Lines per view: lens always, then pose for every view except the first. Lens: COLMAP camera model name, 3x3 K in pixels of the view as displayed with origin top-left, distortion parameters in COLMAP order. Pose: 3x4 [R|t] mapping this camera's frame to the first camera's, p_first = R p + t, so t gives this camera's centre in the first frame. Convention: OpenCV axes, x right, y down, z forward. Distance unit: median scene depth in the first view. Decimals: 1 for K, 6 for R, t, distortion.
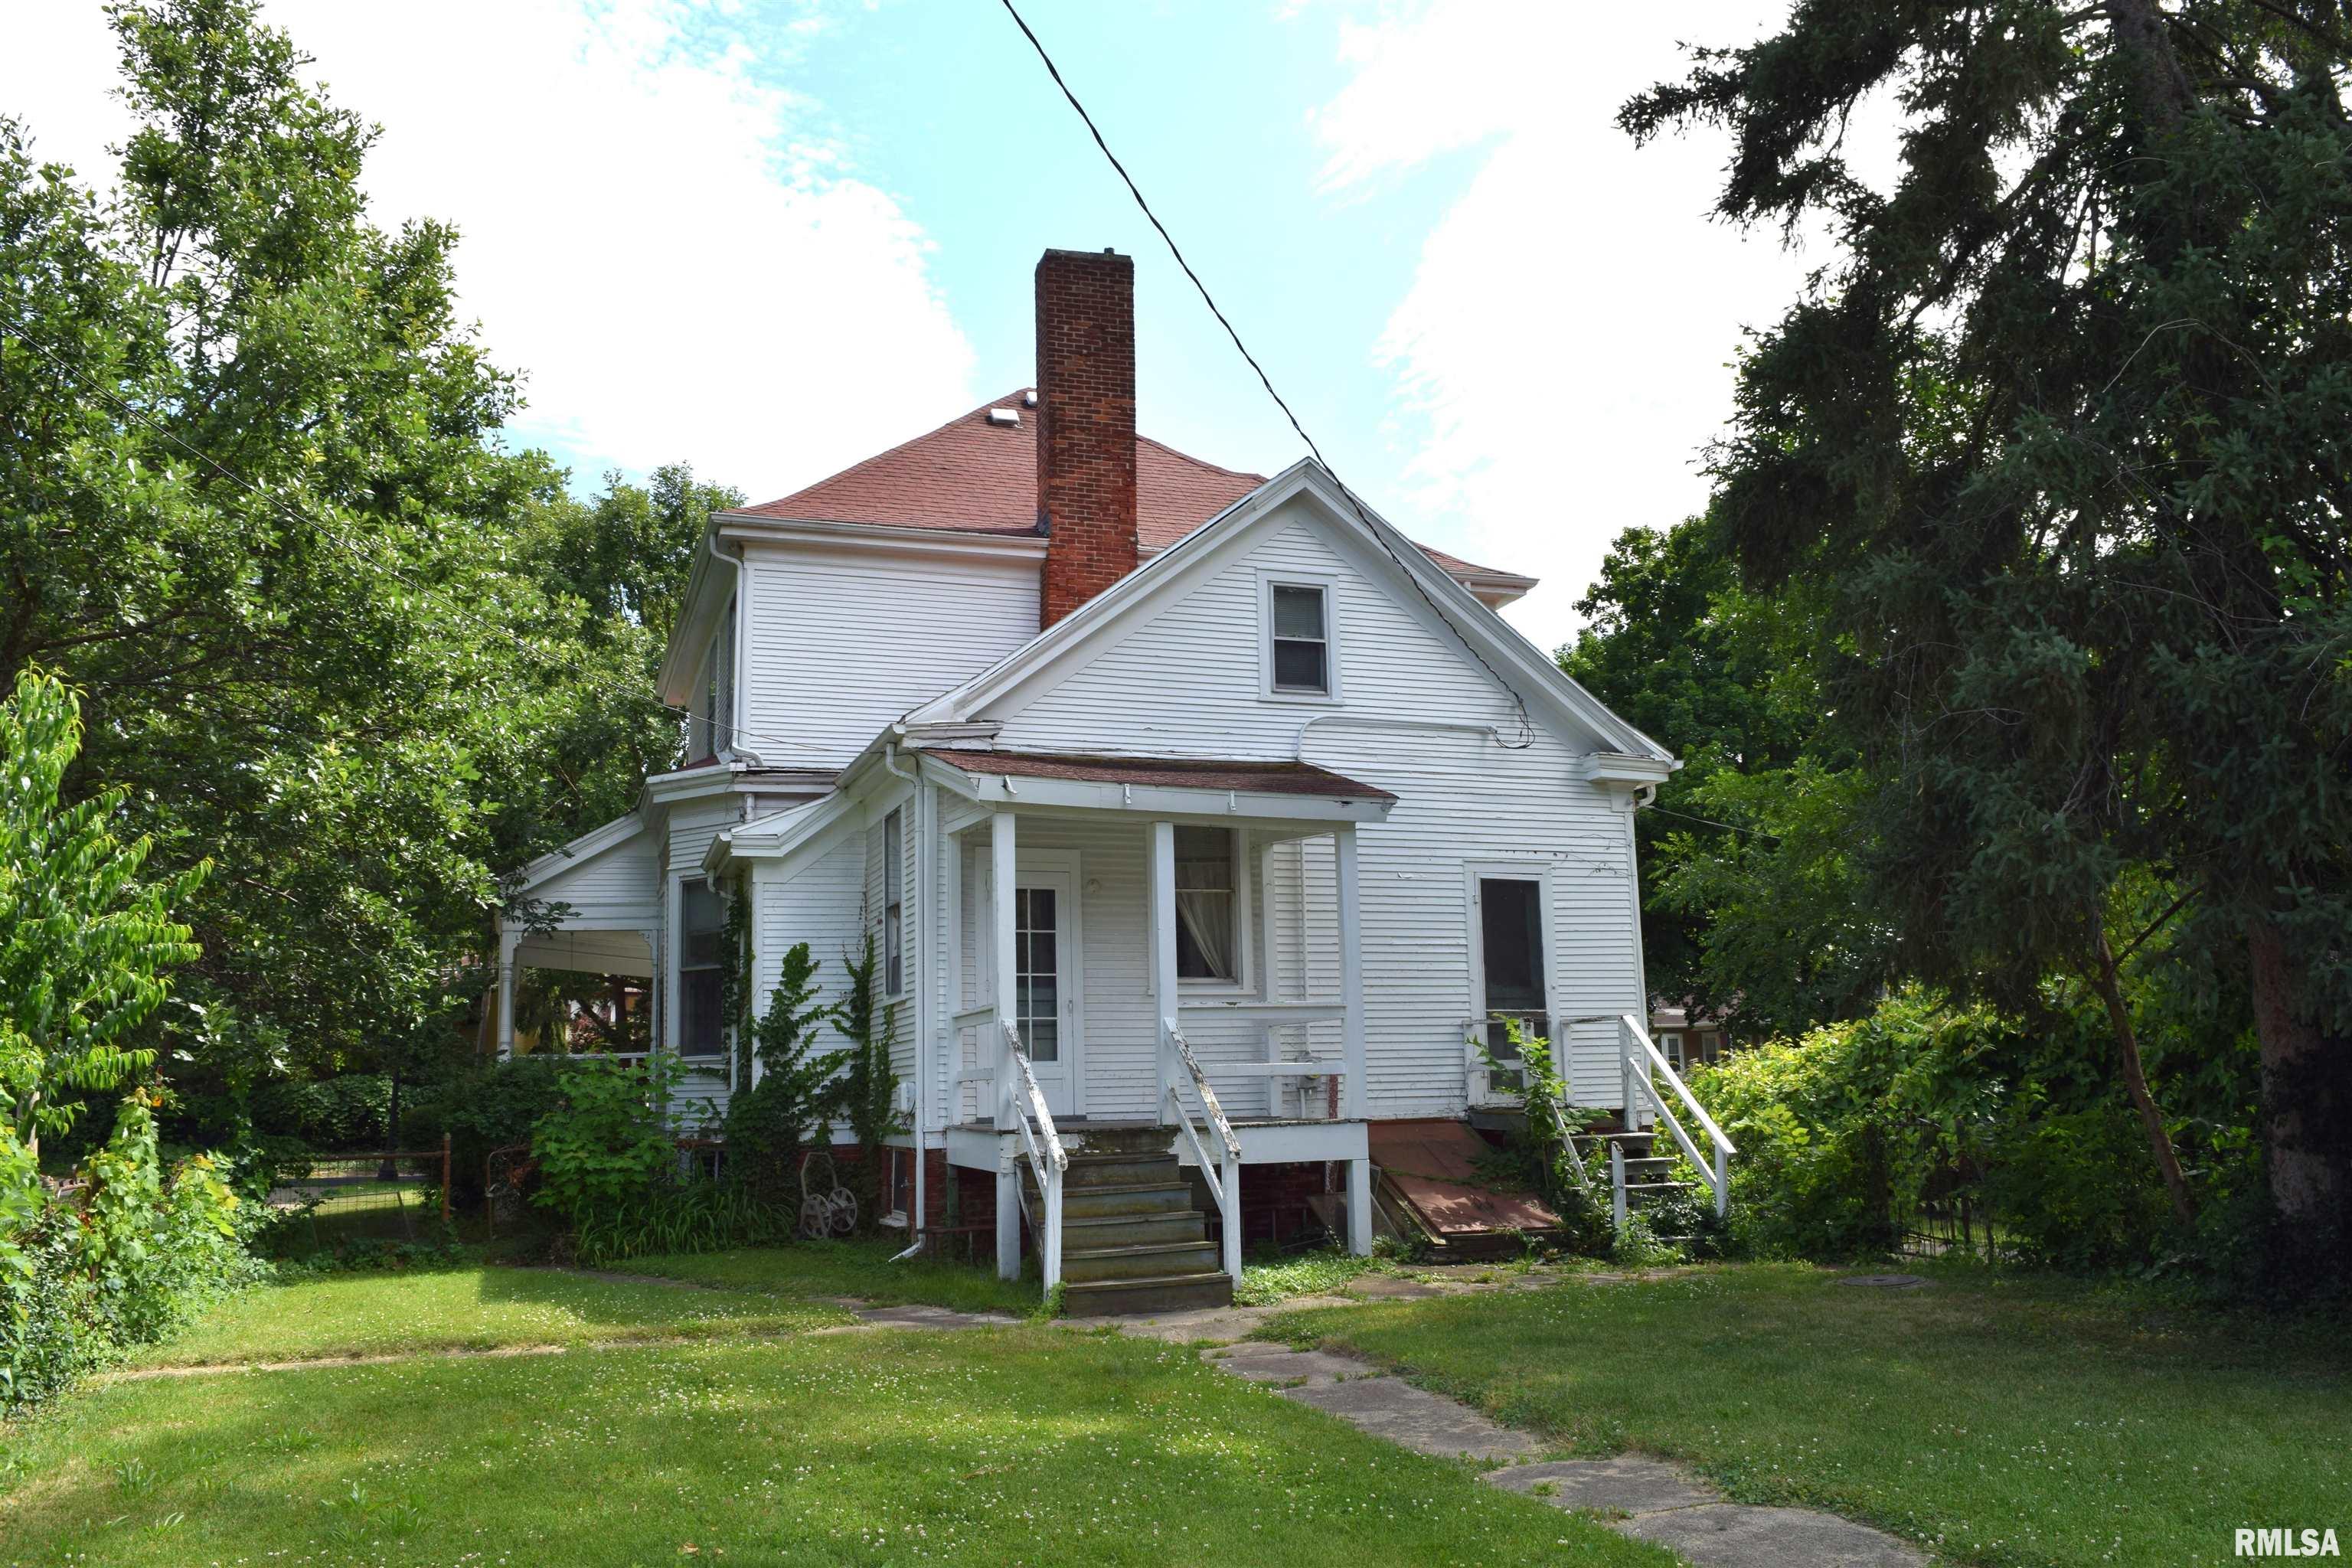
lens RADIAL K [[1839.5, 0, 1173.6], [0, 1839.5, 780.8], [0, 0, 1]] dist [-0.079408, 0.011965]
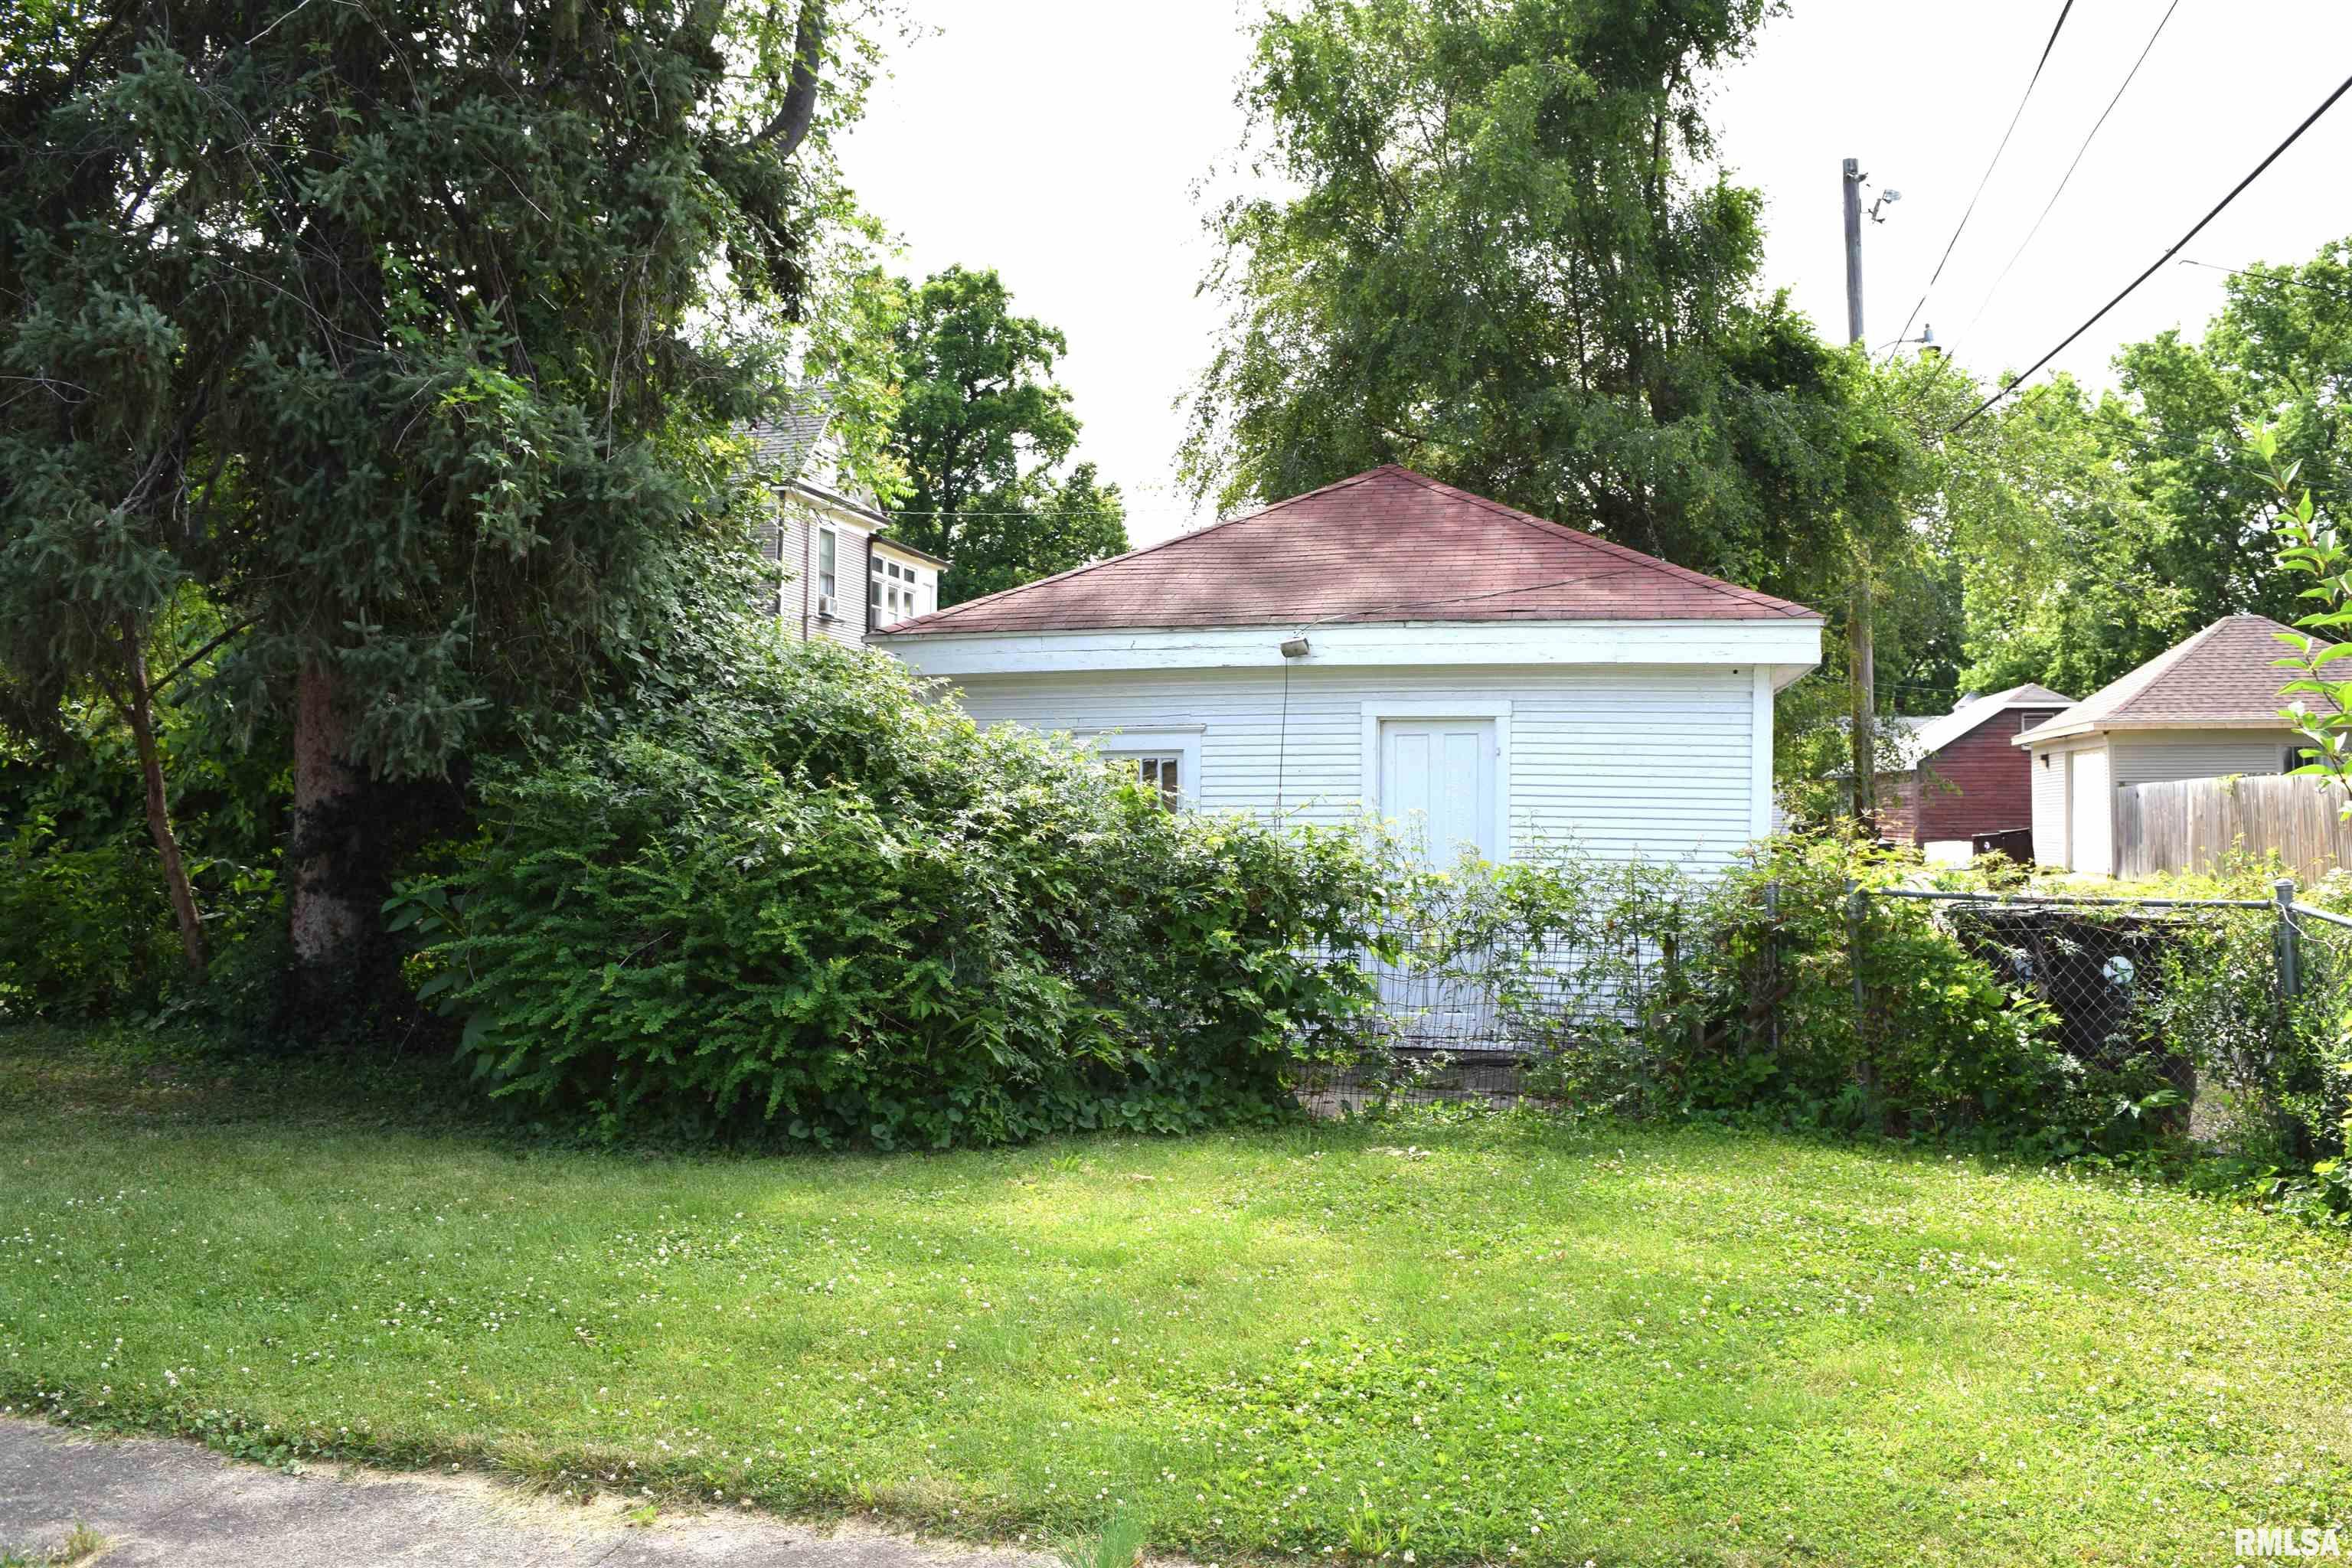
lens RADIAL K [[1839.5, 0, 1175.9], [0, 1839.5, 780.8], [0, 0, 1]] dist [-0.079408, 0.011965]
pose [[0.529637, 0.044303, 0.847067, 0.035589], [-0.164293, 0.985082, 0.051205, 0.018314], [-0.832162, -0.166287, 0.529014, 0.095108]]
